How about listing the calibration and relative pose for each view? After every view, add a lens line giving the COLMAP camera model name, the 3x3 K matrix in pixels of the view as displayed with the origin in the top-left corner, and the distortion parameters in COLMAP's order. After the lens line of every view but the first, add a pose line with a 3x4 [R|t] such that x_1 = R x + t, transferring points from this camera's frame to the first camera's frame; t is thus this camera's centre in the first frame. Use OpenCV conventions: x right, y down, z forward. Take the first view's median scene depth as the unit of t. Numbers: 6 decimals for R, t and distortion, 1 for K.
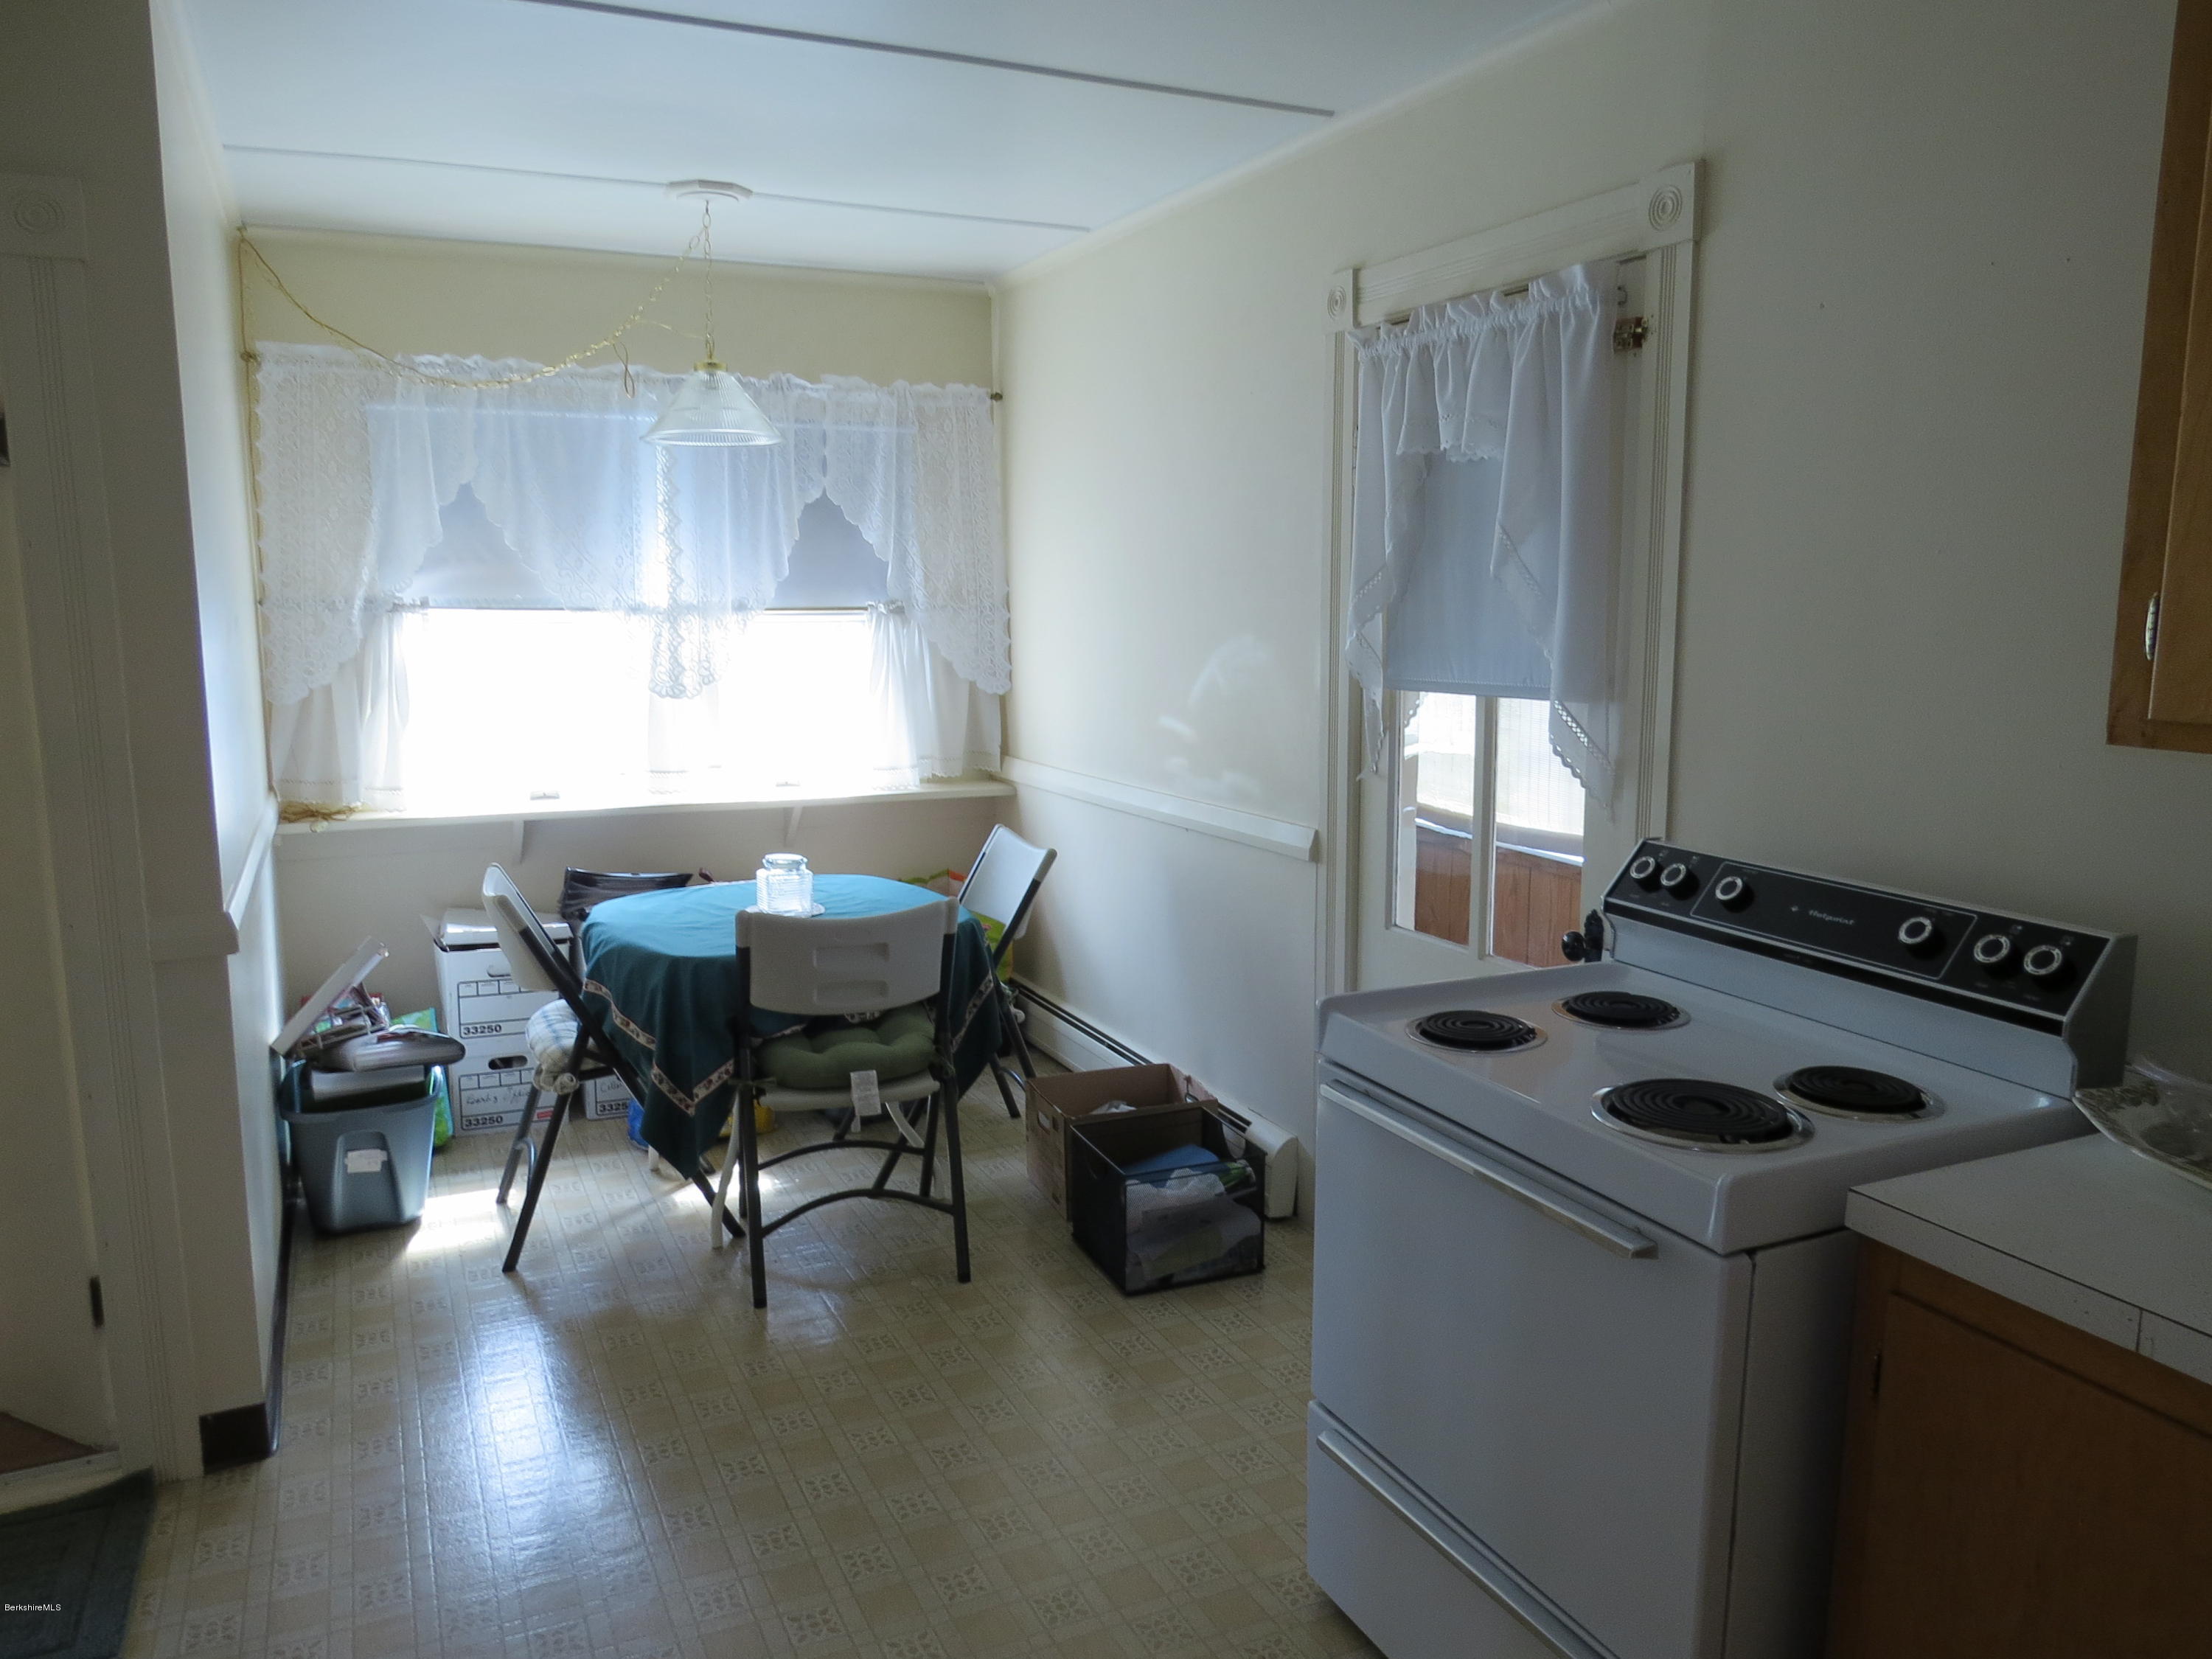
lens RADIAL K [[1584.8, 0, 1104.8], [0, 1584.8, 829.3], [0, 0, 1]] dist [0.013157, -0.022005]
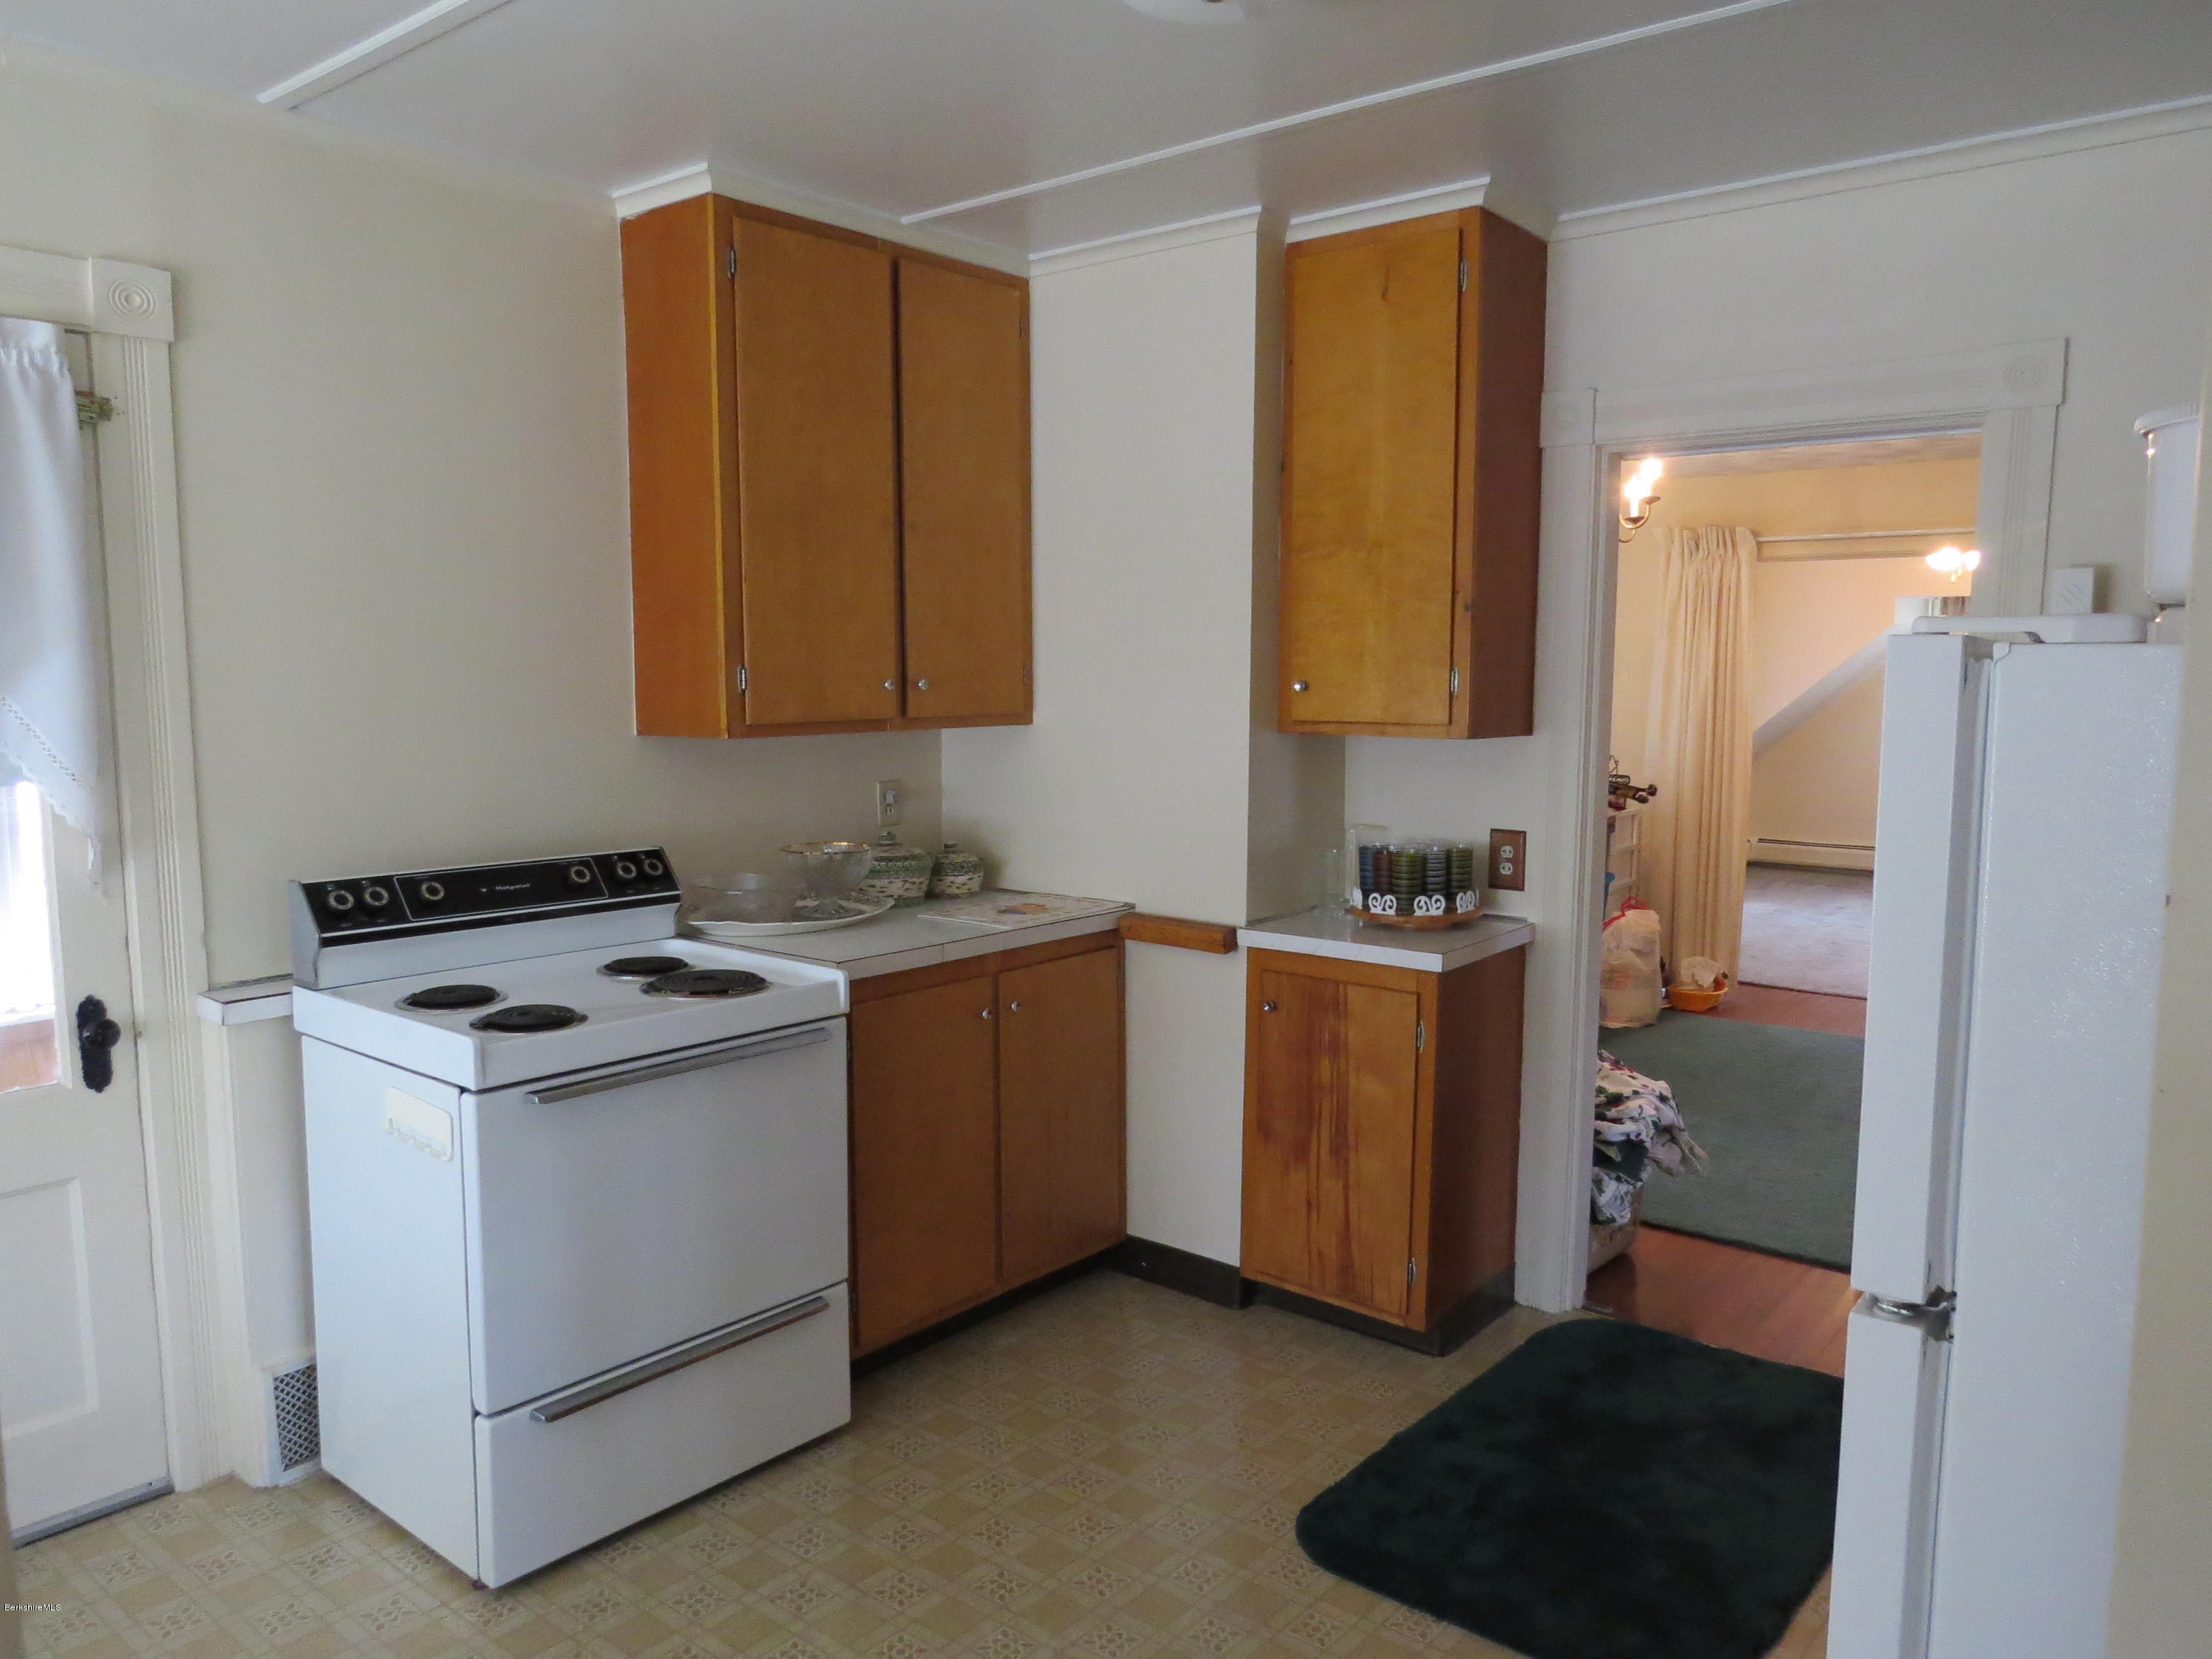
lens RADIAL K [[1584.8, 0, 1105.6], [0, 1584.8, 832.1], [0, 0, 1]] dist [0.013157, -0.022005]
pose [[-0.423843, -0.098005, 0.900418, -0.937542], [0.136138, 0.975941, 0.170308, -0.145676], [-0.895446, 0.194765, -0.400304, 0.952286]]
